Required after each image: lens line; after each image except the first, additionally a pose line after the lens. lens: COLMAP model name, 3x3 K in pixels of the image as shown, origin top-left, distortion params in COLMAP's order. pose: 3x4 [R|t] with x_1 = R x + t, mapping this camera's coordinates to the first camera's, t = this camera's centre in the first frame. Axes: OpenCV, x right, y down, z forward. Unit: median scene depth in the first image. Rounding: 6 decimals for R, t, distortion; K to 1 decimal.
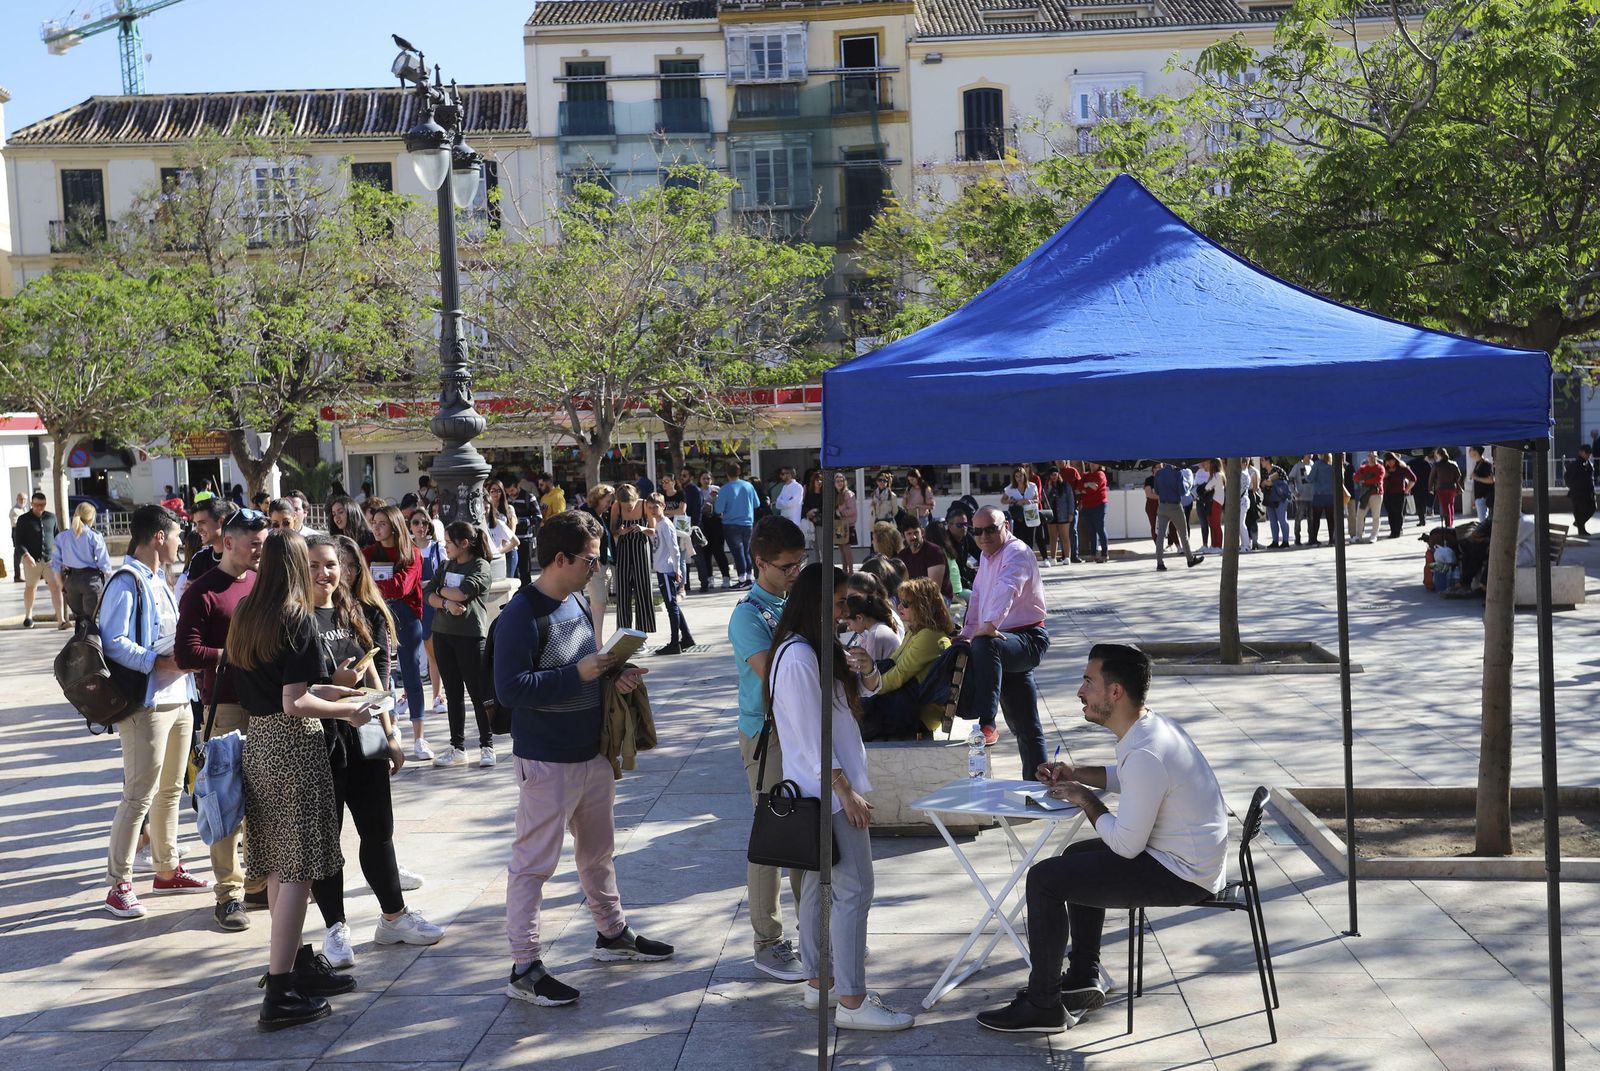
lens RADIAL K [[3728.6, 0, 800.0], [0, 3728.6, 535.5], [0, 0, 1]] dist [-0.177584, 0.469625]
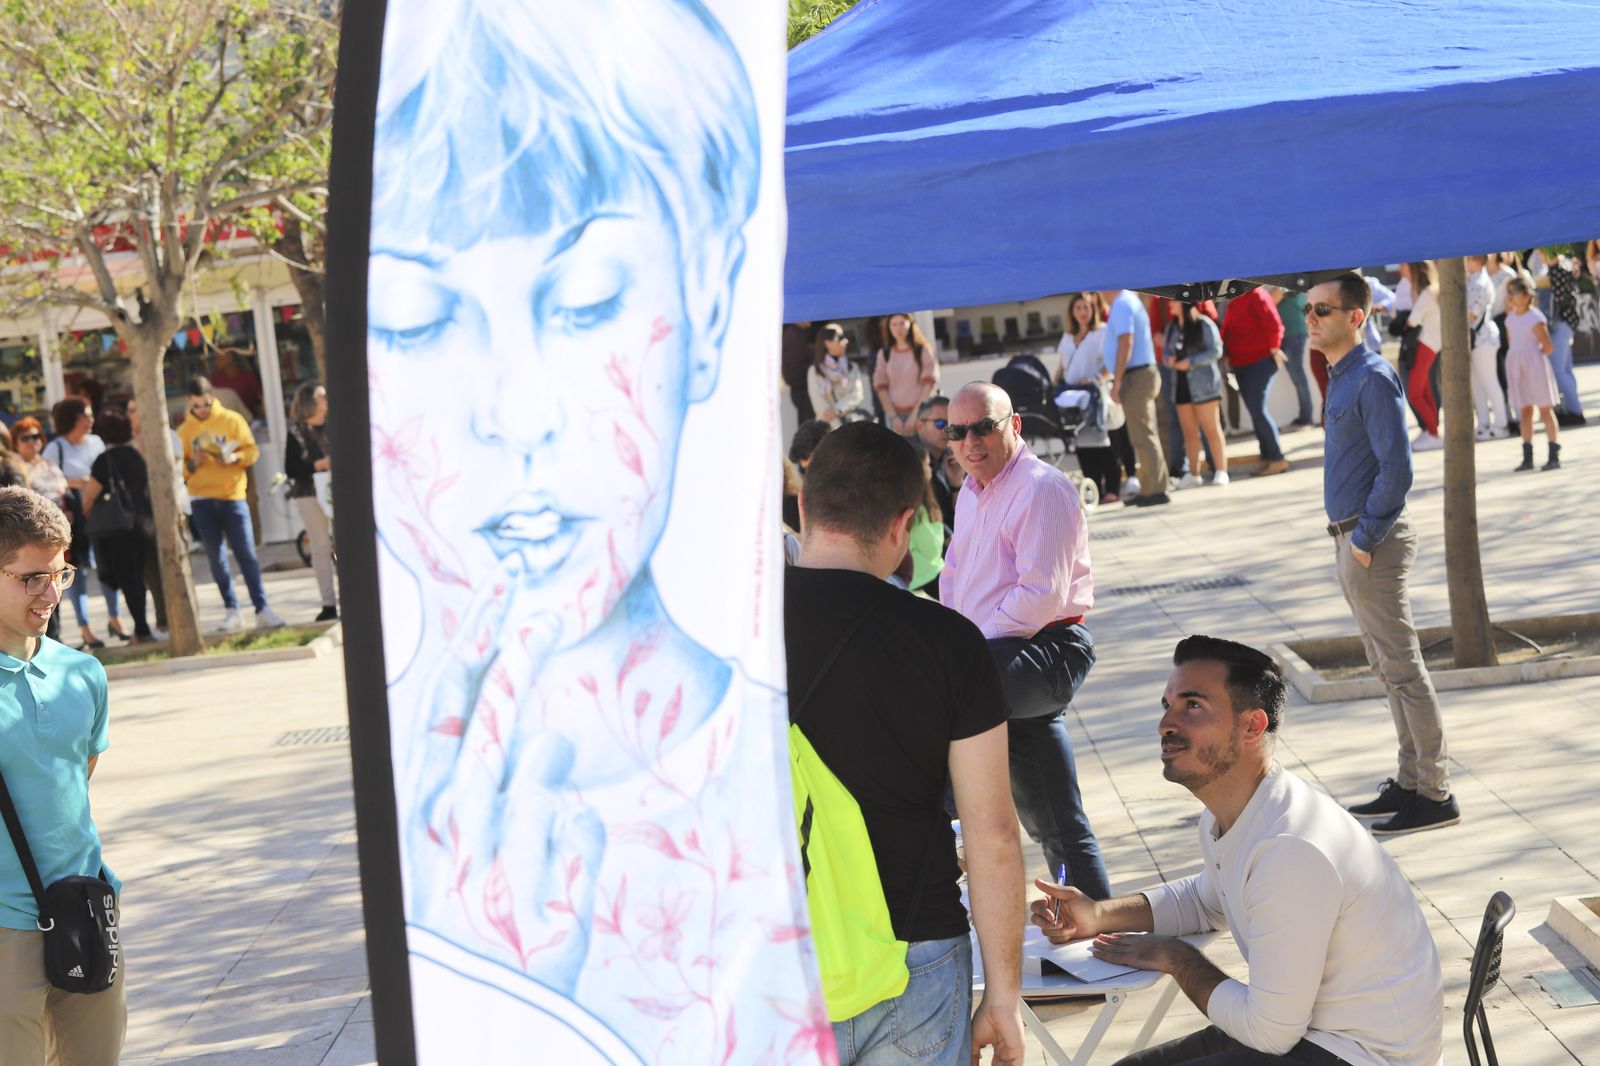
lens RADIAL K [[3728.6, 0, 800.0], [0, 3728.6, 533.0], [0, 0, 1]] dist [-0.177584, 0.469625]
pose [[0.990776, -0.080010, 0.109371, -0.026095], [0.078635, 0.996761, 0.016838, 0.001321], [-0.110364, -0.008082, 0.993858, 0.513963]]
